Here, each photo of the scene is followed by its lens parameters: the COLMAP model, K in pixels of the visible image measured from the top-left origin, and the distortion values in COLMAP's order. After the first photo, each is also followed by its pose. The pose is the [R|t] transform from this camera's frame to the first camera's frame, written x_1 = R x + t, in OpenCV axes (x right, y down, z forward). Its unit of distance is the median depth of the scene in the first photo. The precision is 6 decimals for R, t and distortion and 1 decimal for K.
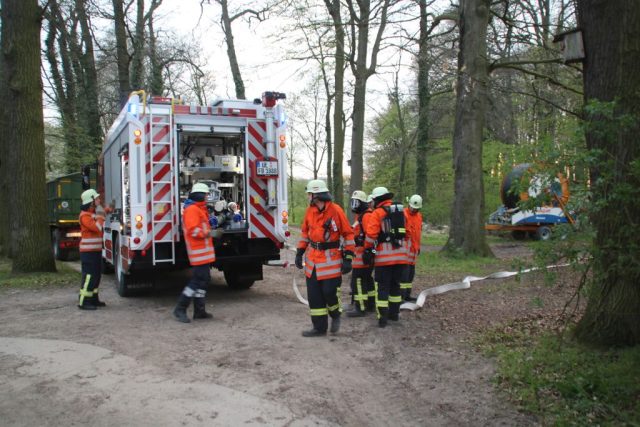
lens RADIAL K [[541.7, 0, 317.3], [0, 541.7, 215.0], [0, 0, 1]] dist [-0.179874, 0.144693]
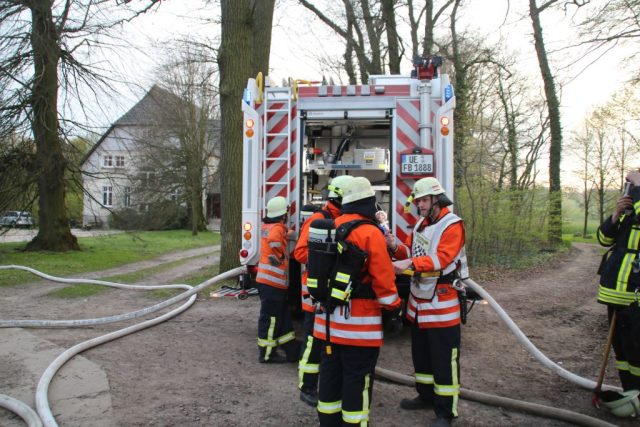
lens RADIAL K [[545.5, 0, 320.0], [0, 545.5, 213.5], [0, 0, 1]] dist [-0.179163, 0.151029]
pose [[0.815128, 0.022360, -0.578850, 0.215965], [-0.037229, 0.999211, -0.013828, -0.006486], [0.578084, 0.032821, 0.815317, 0.342844]]
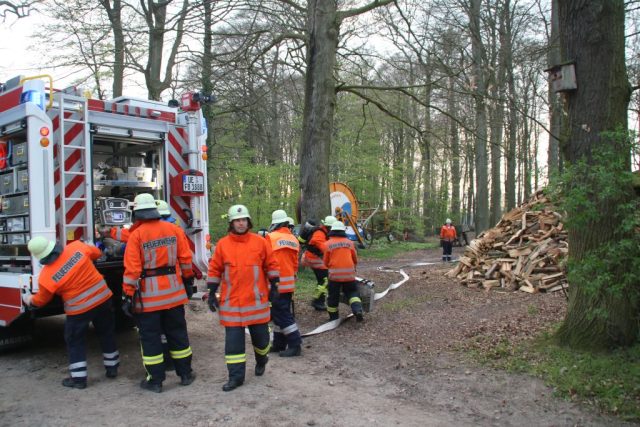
lens RADIAL K [[541.7, 0, 317.3], [0, 541.7, 215.0], [0, 0, 1]] dist [-0.179874, 0.144693]
pose [[0.885449, -0.004948, 0.464710, -0.305814], [0.023279, 0.999160, -0.033717, -0.006149], [-0.464153, 0.040672, 0.884821, 0.178054]]
